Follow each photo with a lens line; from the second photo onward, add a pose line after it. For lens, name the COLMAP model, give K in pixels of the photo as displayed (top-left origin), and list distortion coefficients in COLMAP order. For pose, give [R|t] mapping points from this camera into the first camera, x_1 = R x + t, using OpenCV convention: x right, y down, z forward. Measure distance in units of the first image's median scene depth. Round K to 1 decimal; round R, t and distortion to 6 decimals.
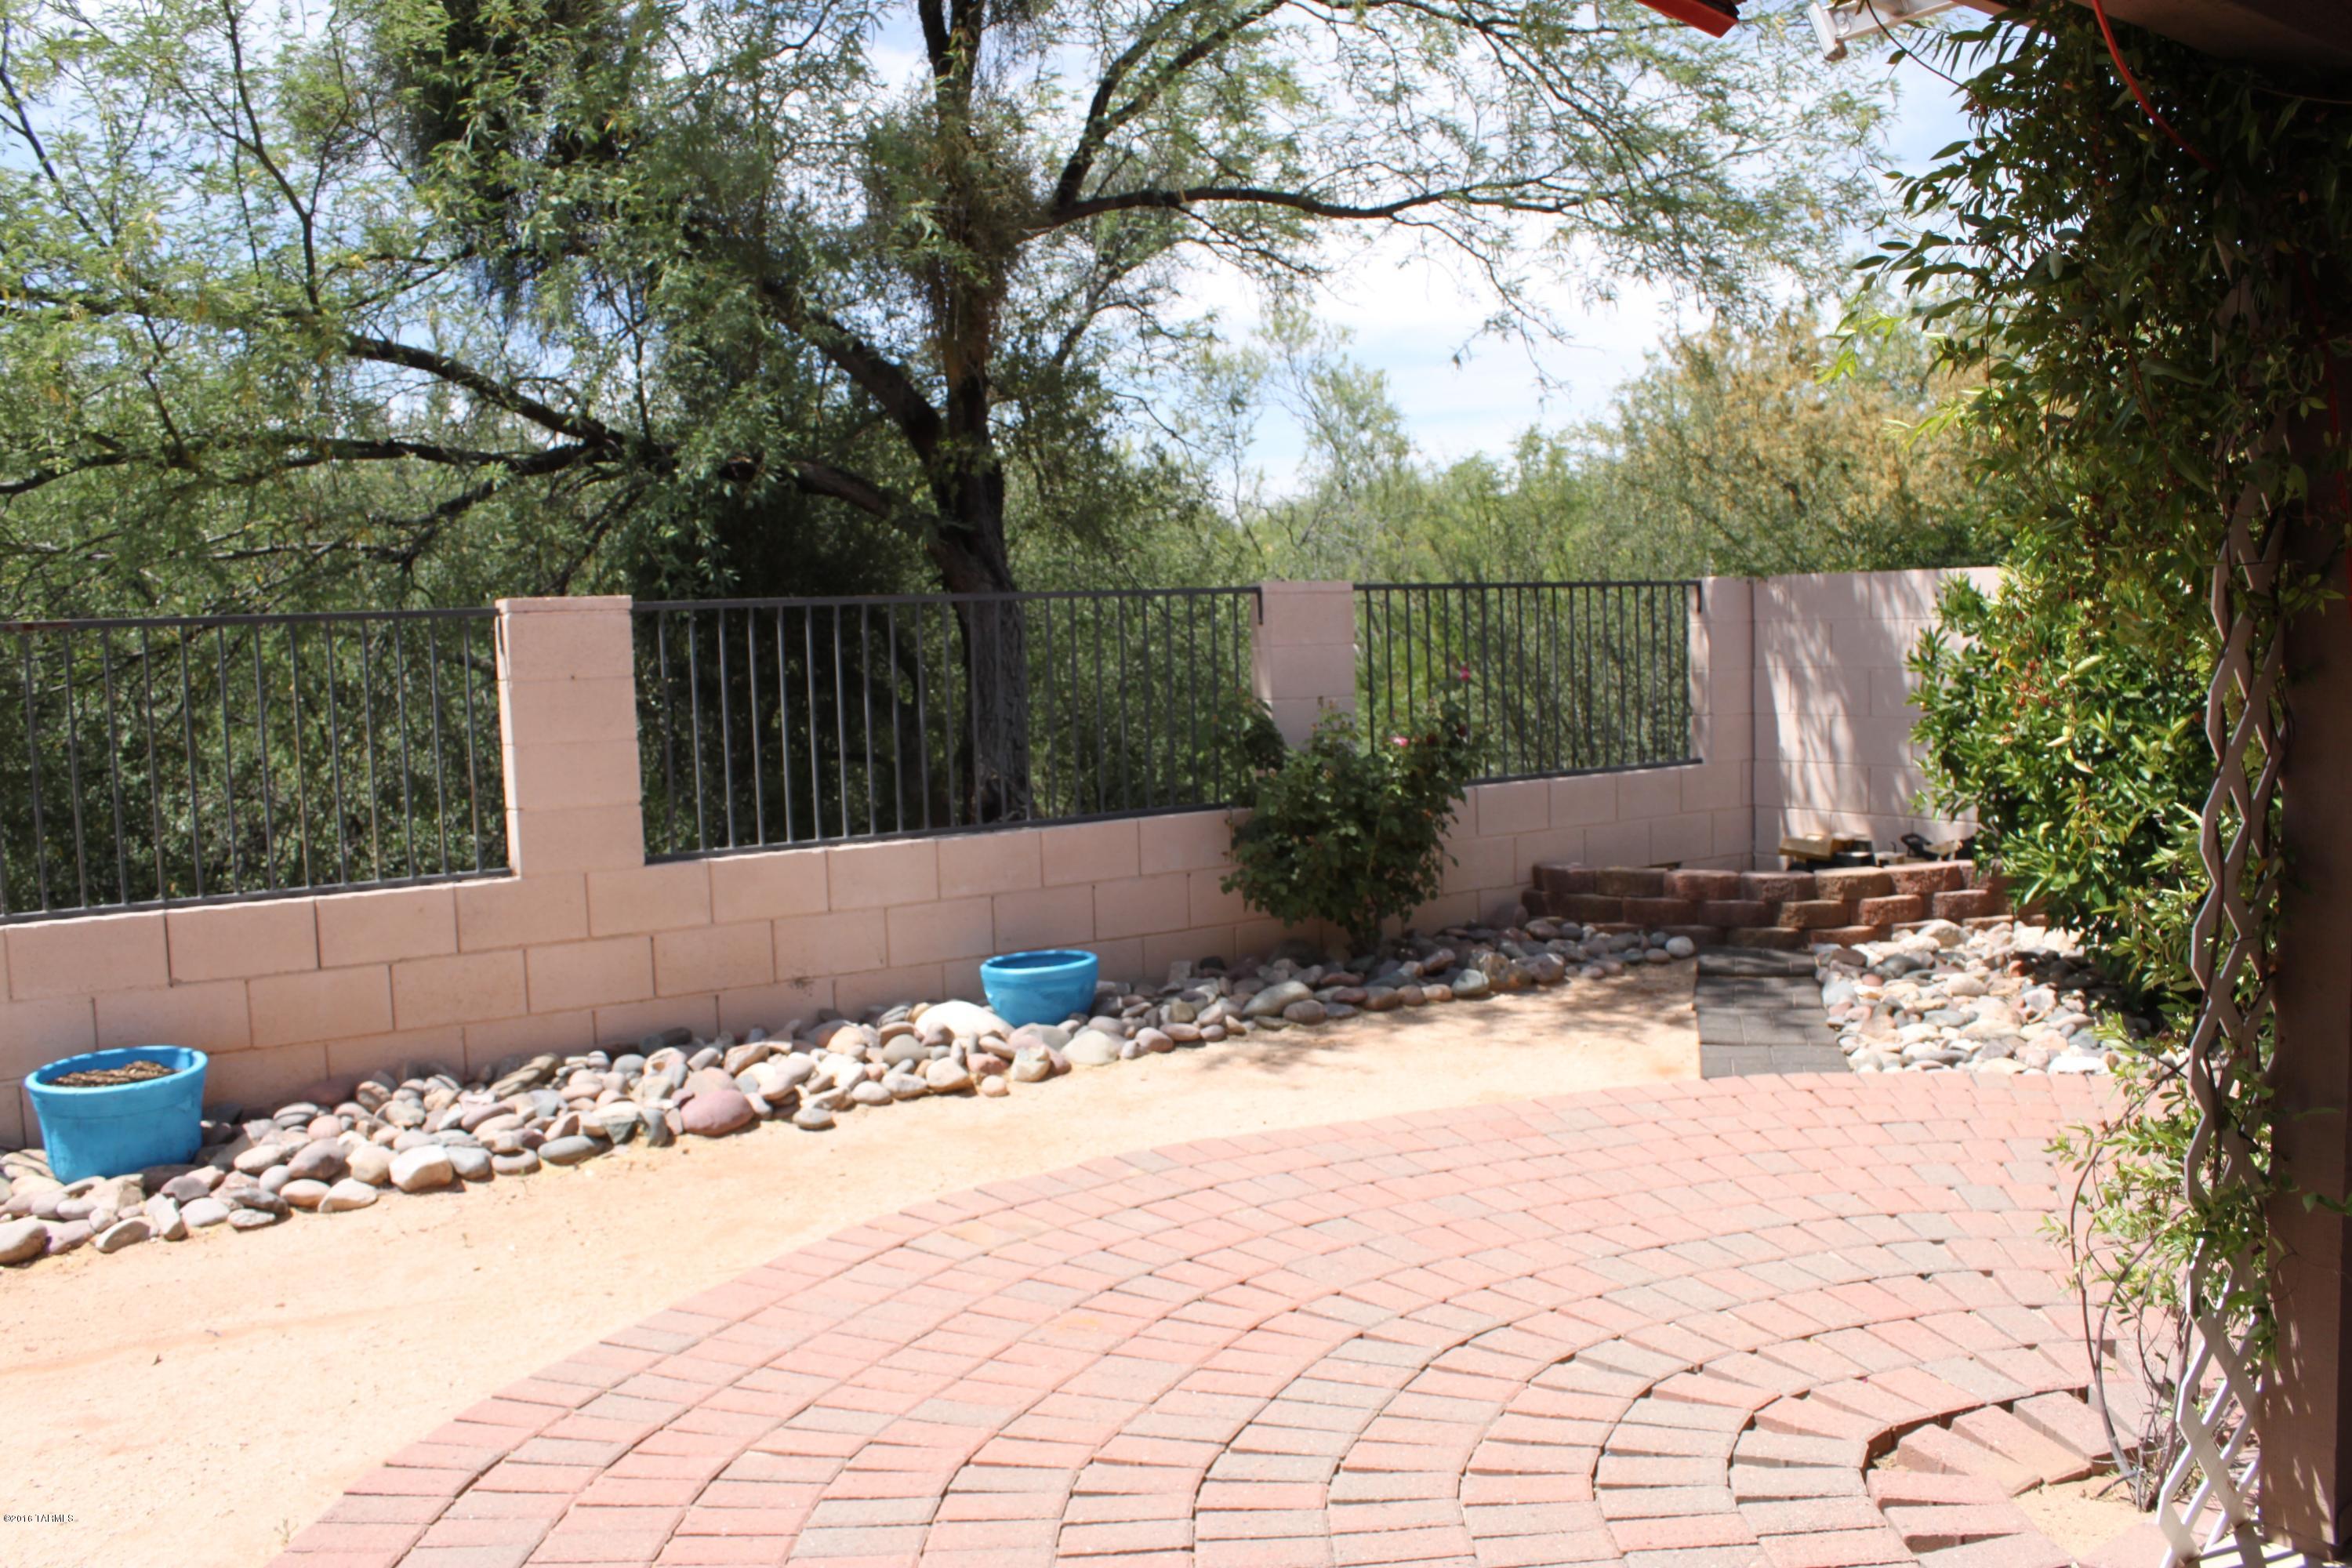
lens RADIAL K [[1886.7, 0, 1176.0], [0, 1886.7, 784.0], [0, 0, 1]] dist [-0.142813, 0.001481]
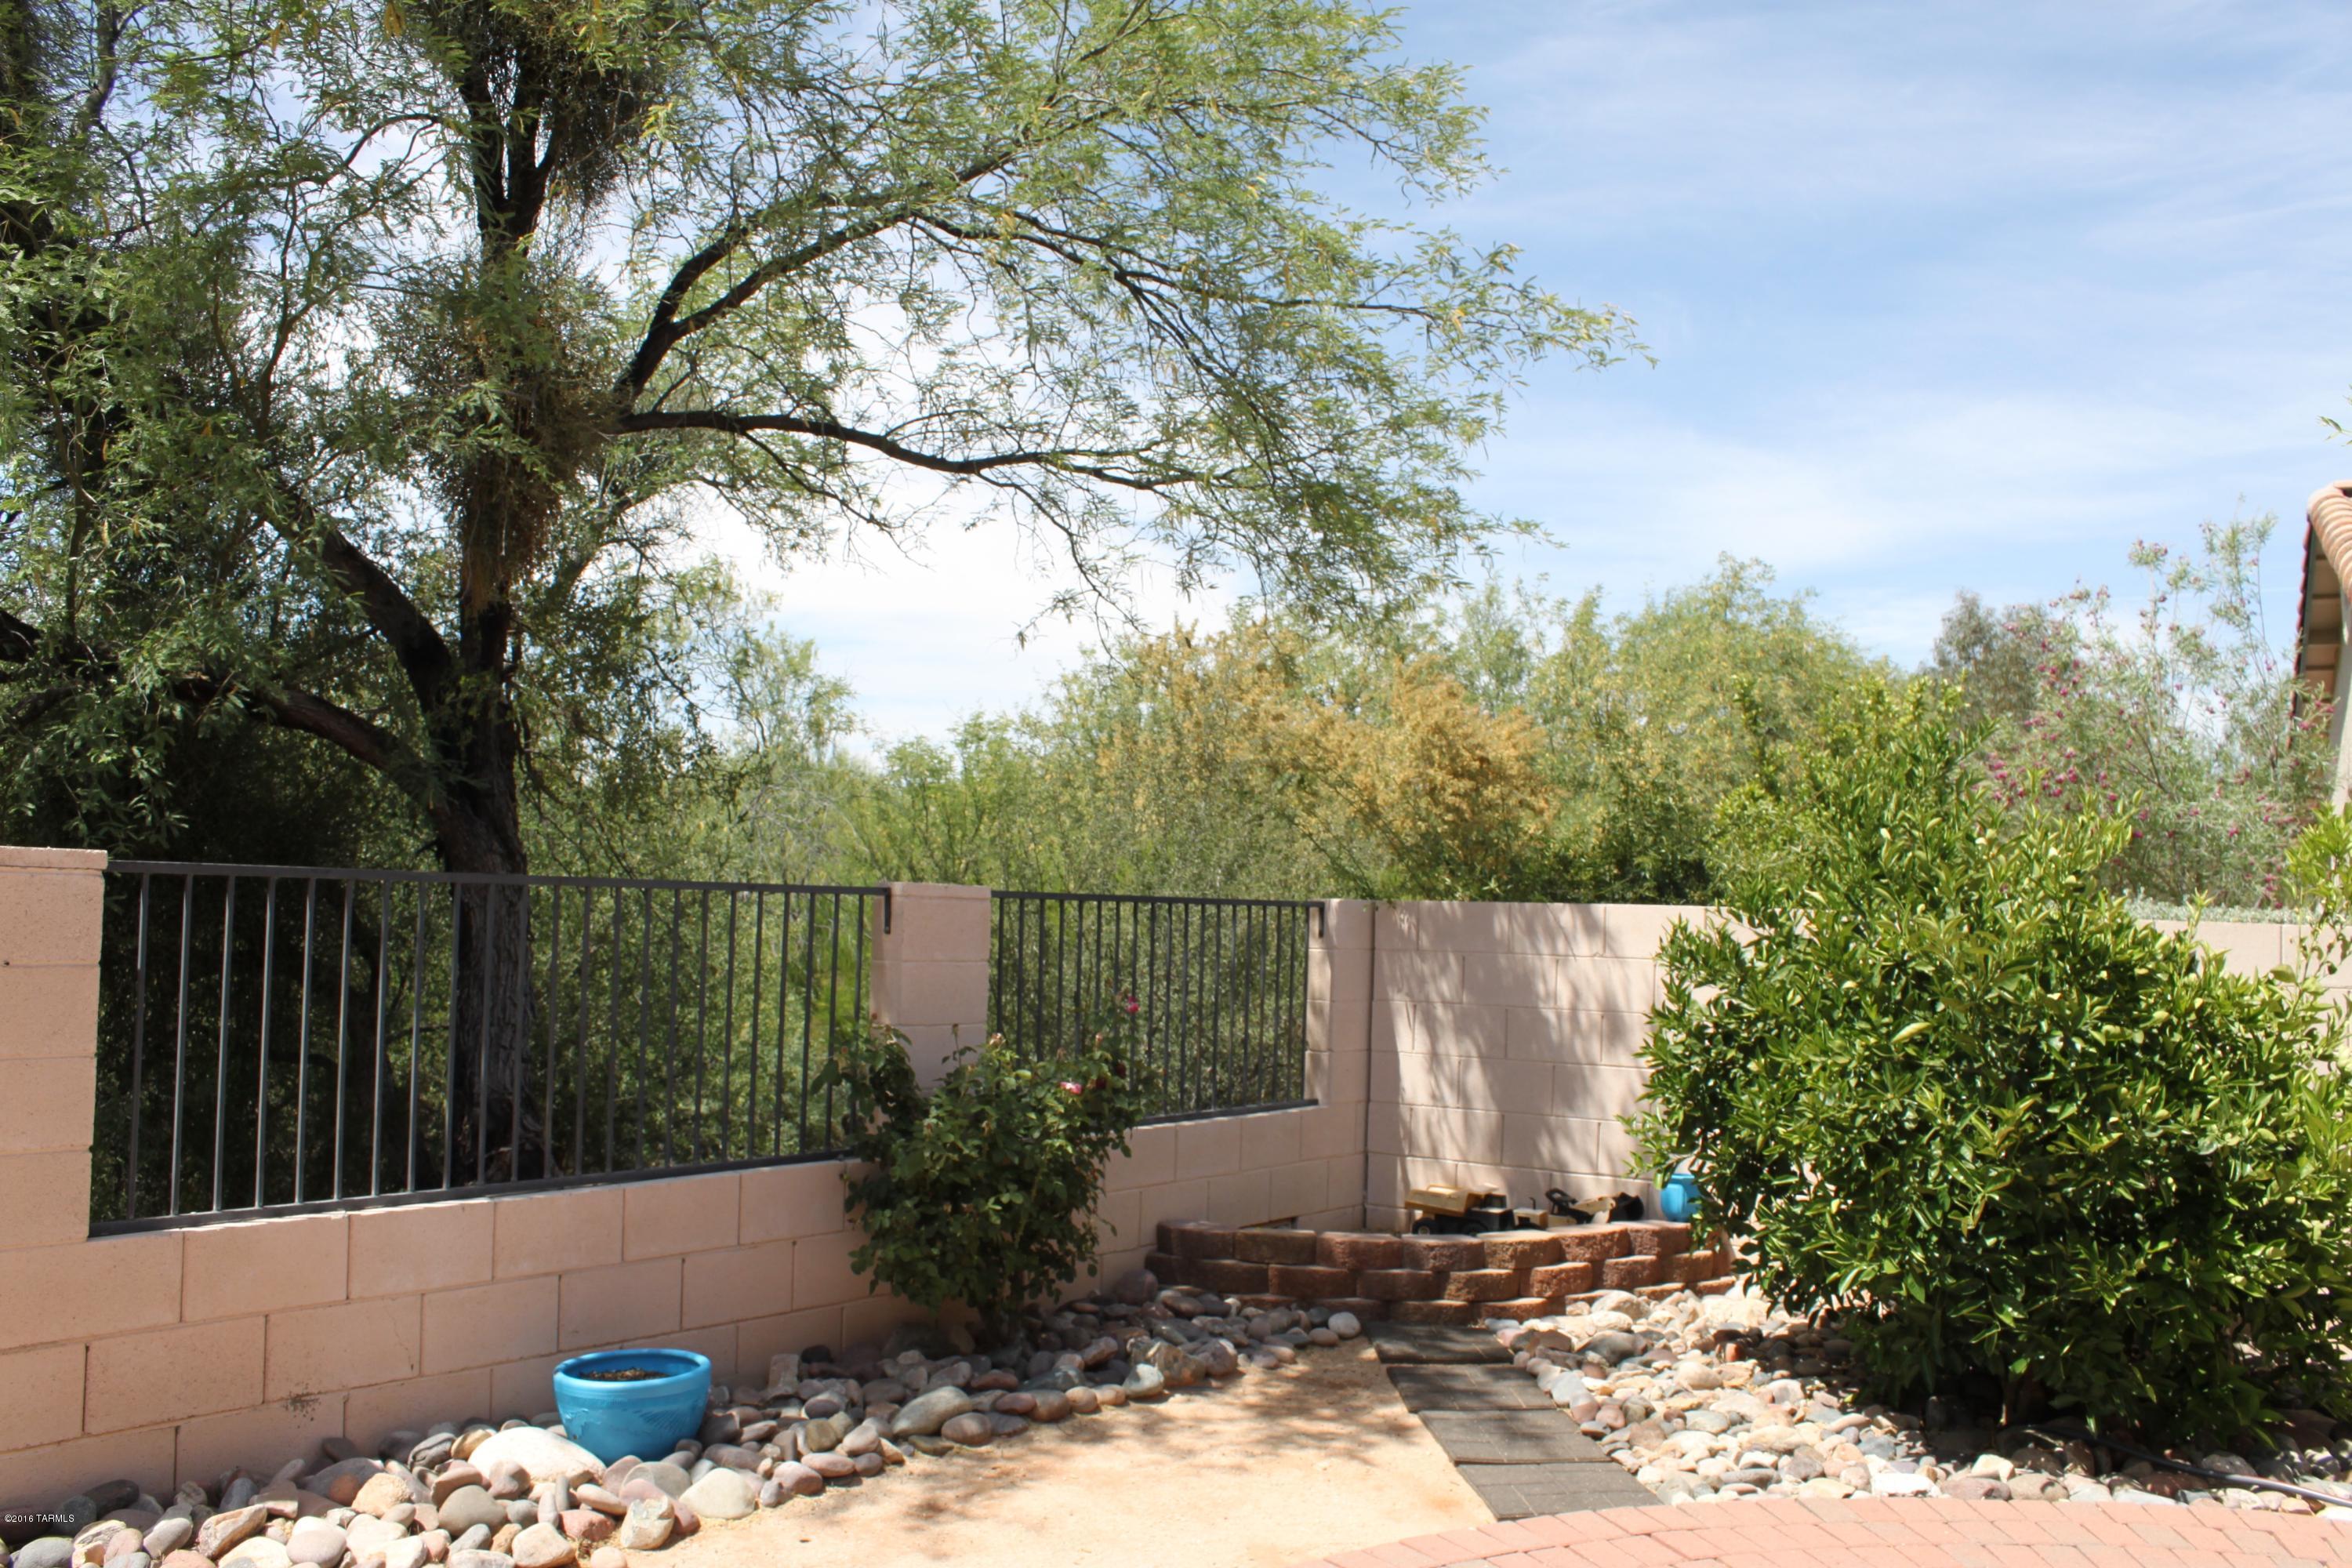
lens RADIAL K [[1944.0, 0, 1176.0], [0, 1944.0, 784.0], [0, 0, 1]] dist [-0.169598, 0.153309]
pose [[0.944845, 0.075604, 0.318671, -0.111126], [-0.026880, 0.987610, -0.154611, -0.022178], [-0.326412, 0.137518, 0.935171, 0.164506]]
